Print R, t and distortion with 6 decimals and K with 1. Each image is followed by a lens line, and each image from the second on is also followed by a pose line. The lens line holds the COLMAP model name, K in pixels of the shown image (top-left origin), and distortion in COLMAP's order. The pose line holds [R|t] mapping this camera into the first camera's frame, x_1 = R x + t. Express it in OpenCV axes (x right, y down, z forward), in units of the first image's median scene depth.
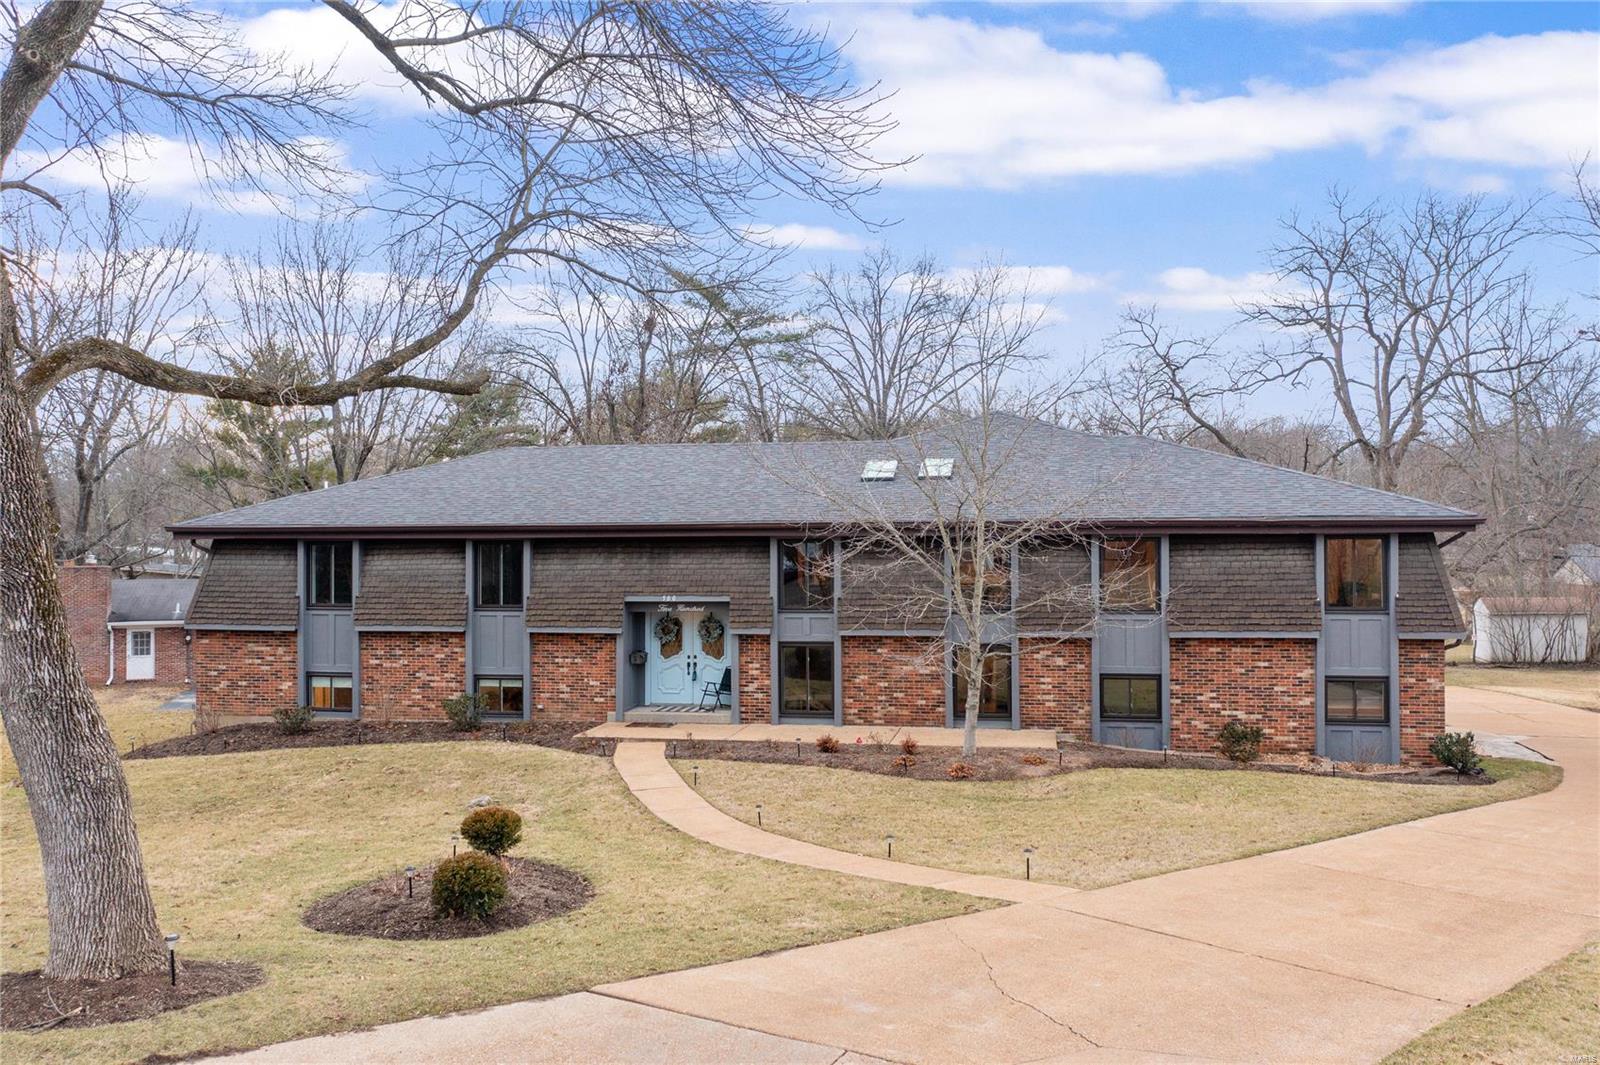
lens RADIAL K [[1273.9, 0, 799.1], [0, 1273.9, 531.9], [0, 0, 1]] dist [-0.009408, -0.001426]
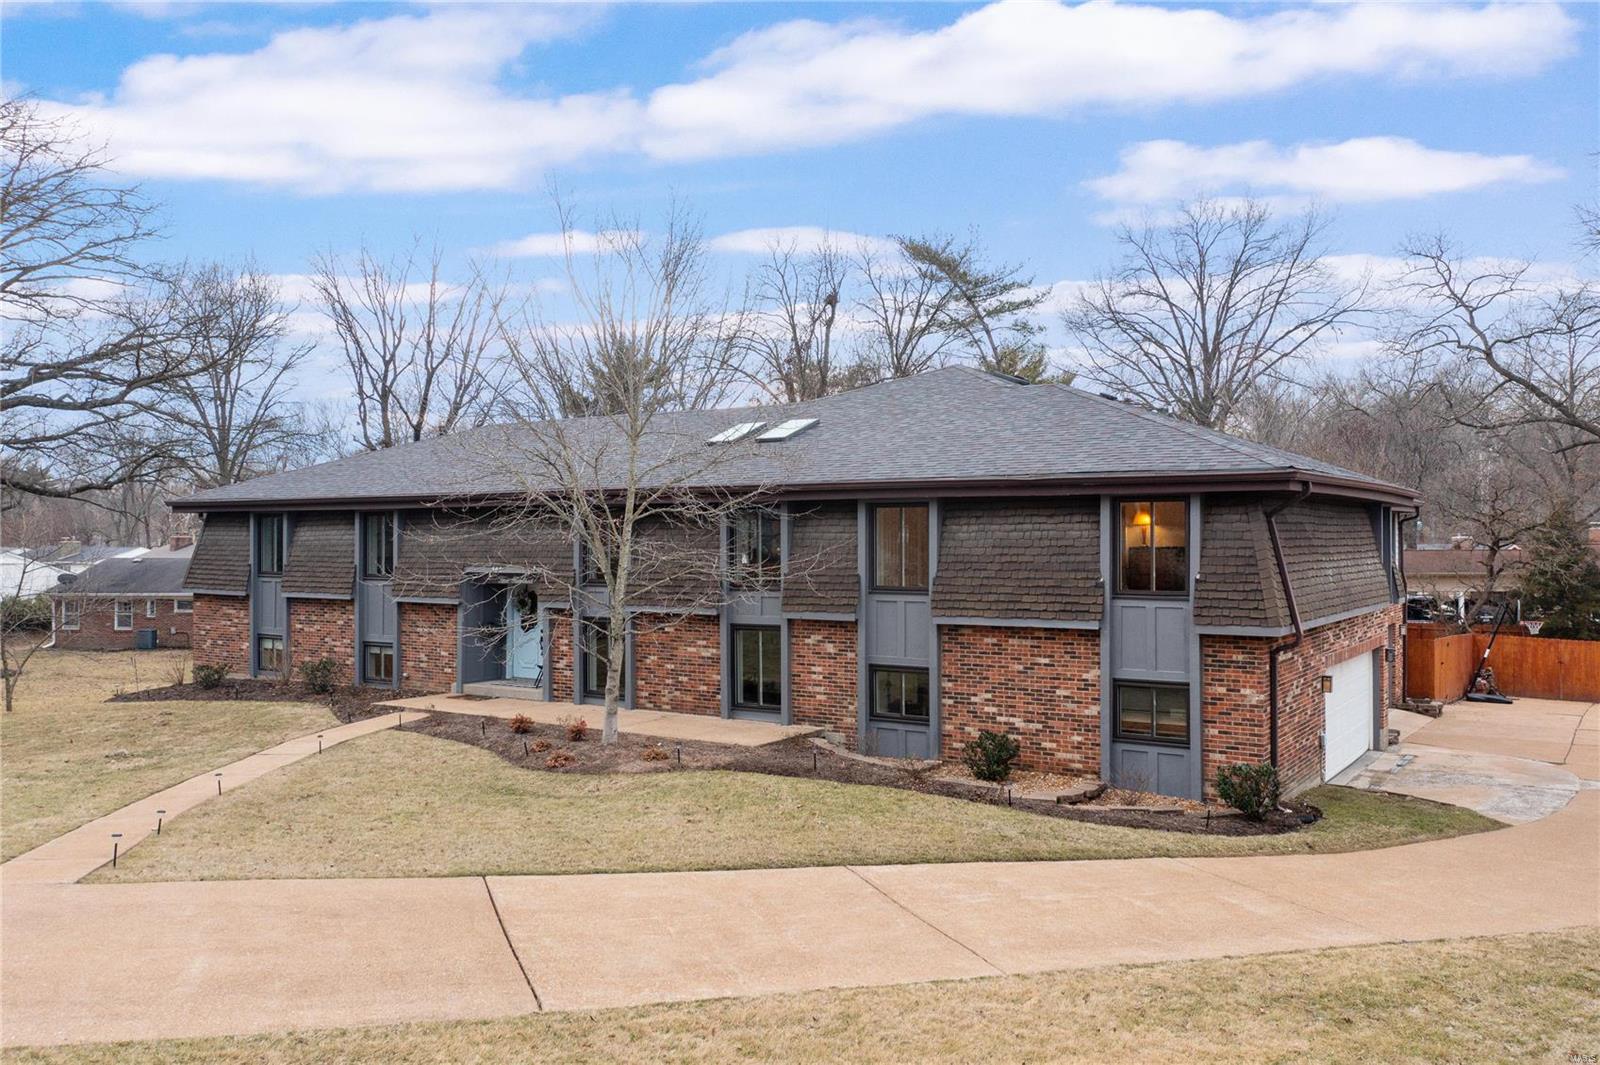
lens RADIAL K [[1273.9, 0, 800.0], [0, 1273.9, 533.1], [0, 0, 1]] dist [-0.009408, -0.001426]
pose [[0.918692, 0.002545, -0.394966, 0.535367], [0.000179, 0.999976, 0.006860, 0.018710], [0.394974, -0.006373, 0.918670, 0.208518]]
